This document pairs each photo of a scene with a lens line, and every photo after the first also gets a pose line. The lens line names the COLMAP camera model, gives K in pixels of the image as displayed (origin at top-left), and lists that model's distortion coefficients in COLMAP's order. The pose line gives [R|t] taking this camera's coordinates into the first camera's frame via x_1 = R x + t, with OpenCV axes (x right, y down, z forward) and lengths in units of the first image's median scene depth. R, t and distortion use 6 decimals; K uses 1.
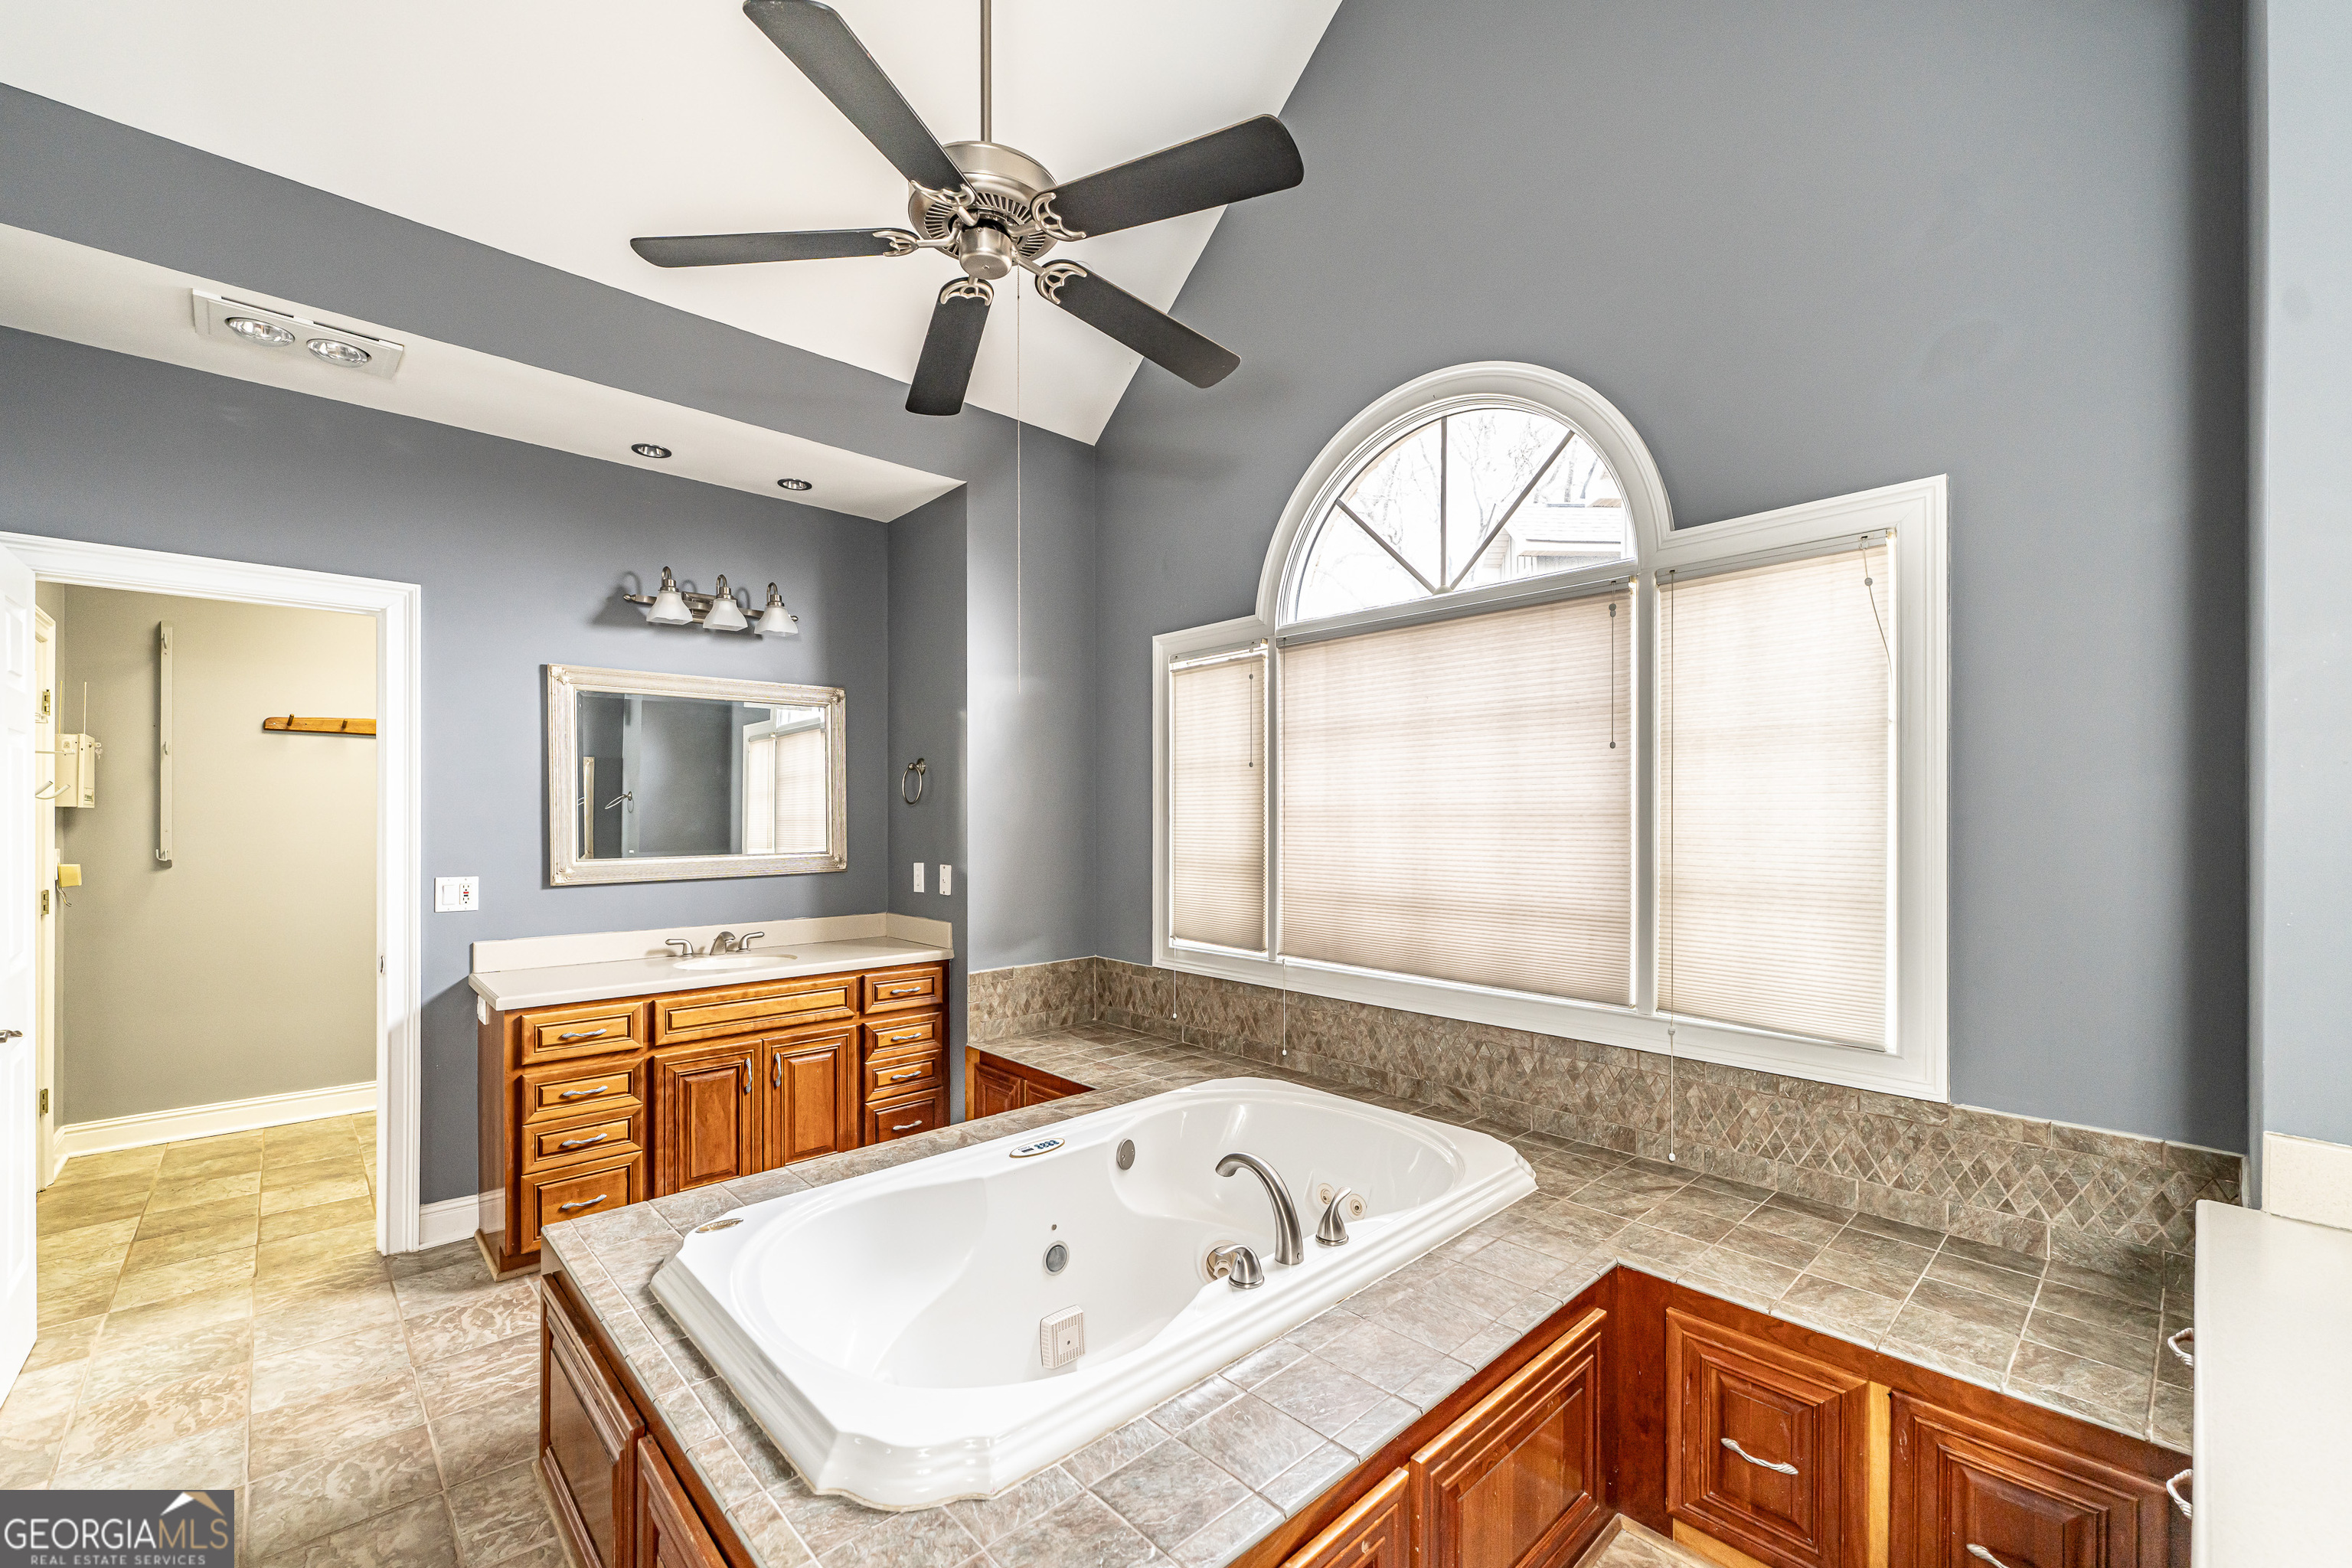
lens RADIAL K [[944.8, 0, 1129.2], [0, 944.8, 810.9], [0, 0, 1]] dist [-0.000666, -0.000189]
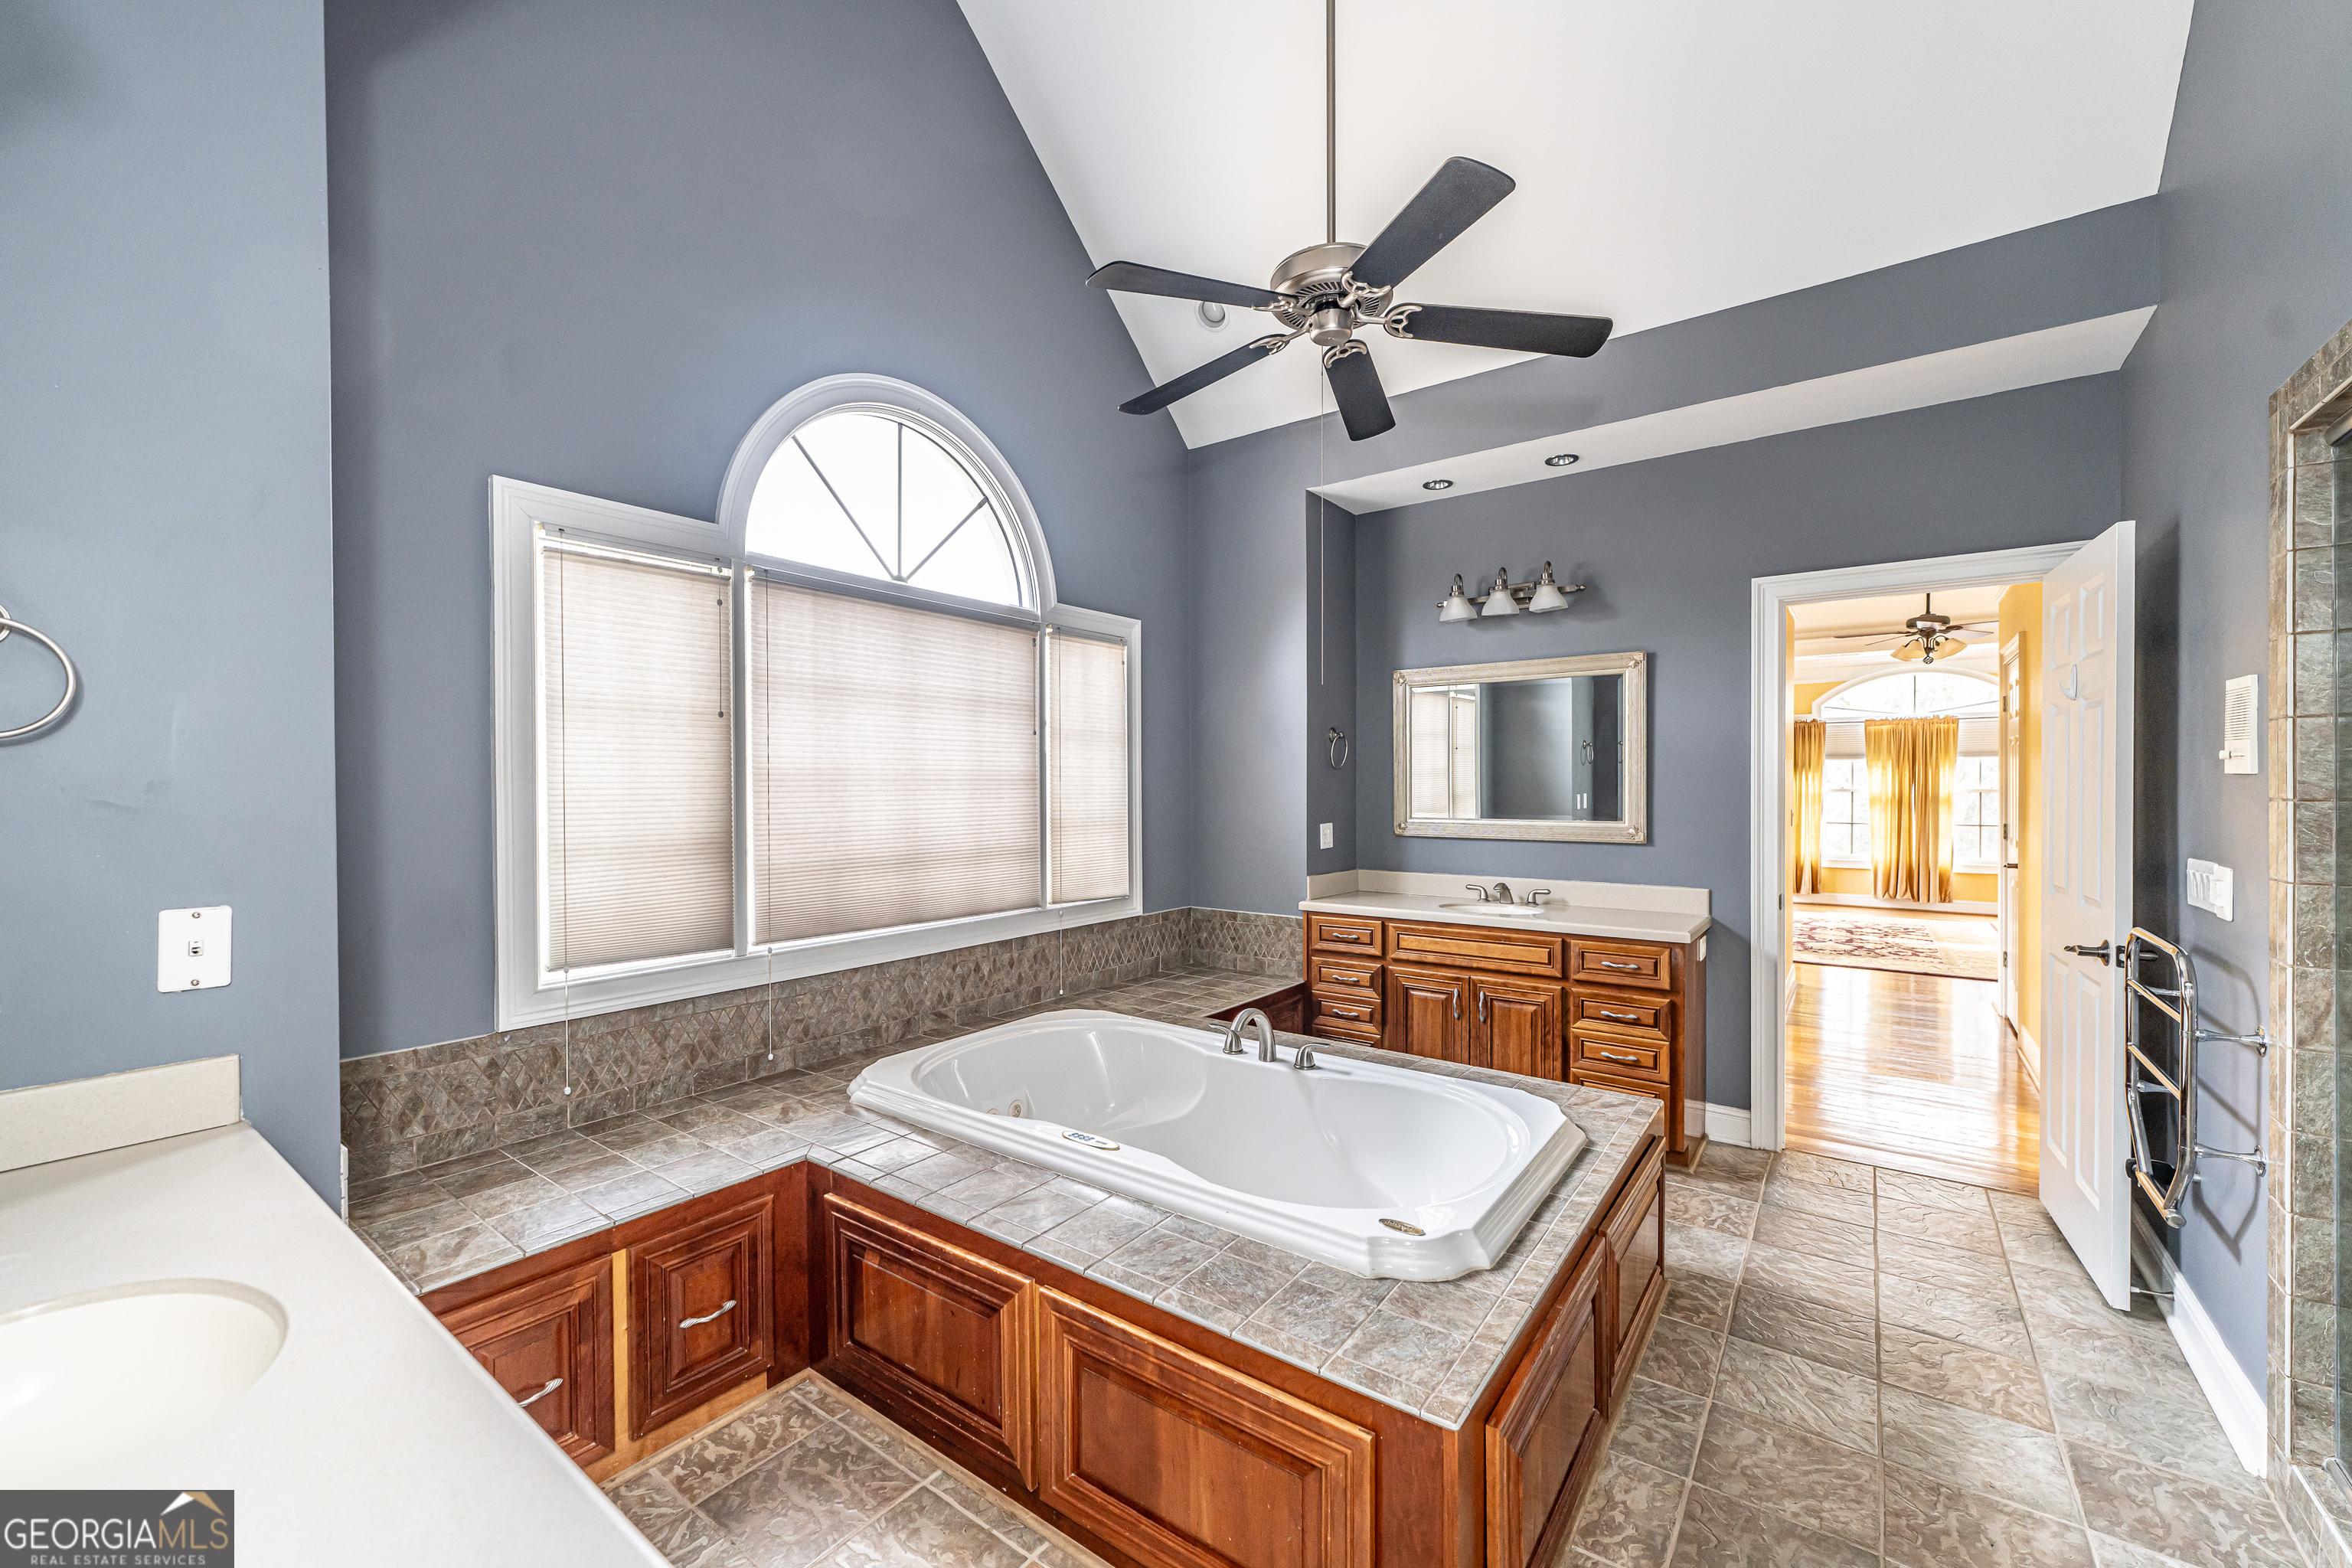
lens RADIAL K [[944.8, 0, 1170.0], [0, 944.8, 792.5], [0, 0, 1]] dist [-0.000666, -0.000189]
pose [[-0.203758, -0.004094, 0.979013, -0.827385], [0.000957, 0.999990, 0.004381, 0.015327], [-0.979021, 0.001829, -0.203752, 0.913245]]
